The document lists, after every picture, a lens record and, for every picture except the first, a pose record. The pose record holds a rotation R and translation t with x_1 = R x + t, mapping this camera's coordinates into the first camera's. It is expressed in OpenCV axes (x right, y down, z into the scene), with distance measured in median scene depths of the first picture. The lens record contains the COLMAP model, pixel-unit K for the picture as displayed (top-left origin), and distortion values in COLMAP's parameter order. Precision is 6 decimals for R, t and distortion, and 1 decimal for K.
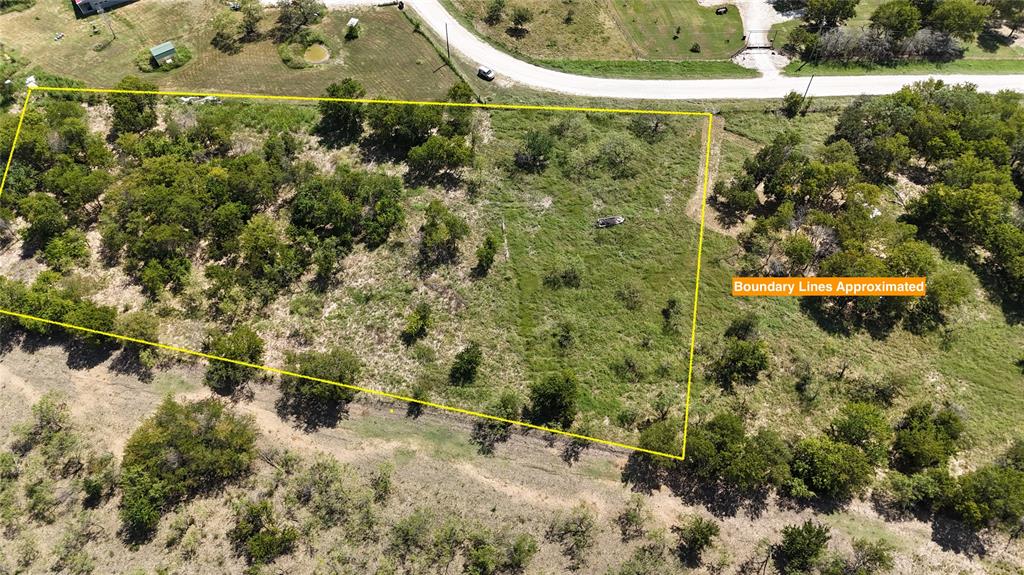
lens RADIAL K [[764.5, 0, 512.5], [0, 764.5, 288.1], [0, 0, 1]] dist [0.033002, -0.009821]
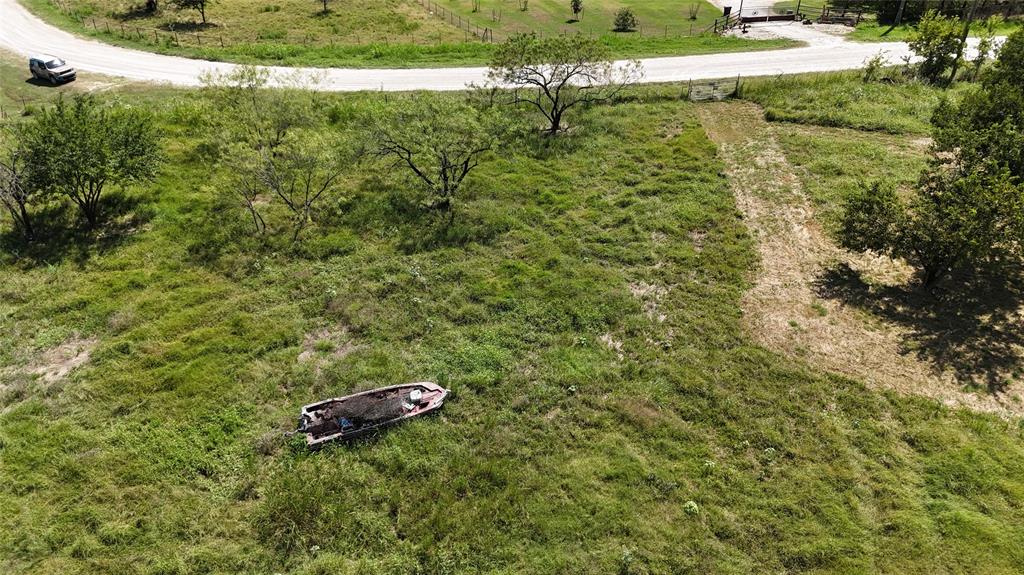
lens RADIAL K [[764.5, 0, 511.8], [0, 764.5, 282.1], [0, 0, 1]] dist [0.033002, -0.009821]
pose [[0.989120, -0.072445, 0.128036, 0.135480], [0.115996, 0.919366, -0.375913, -0.042235], [-0.090479, 0.386675, 0.917767, 0.796285]]
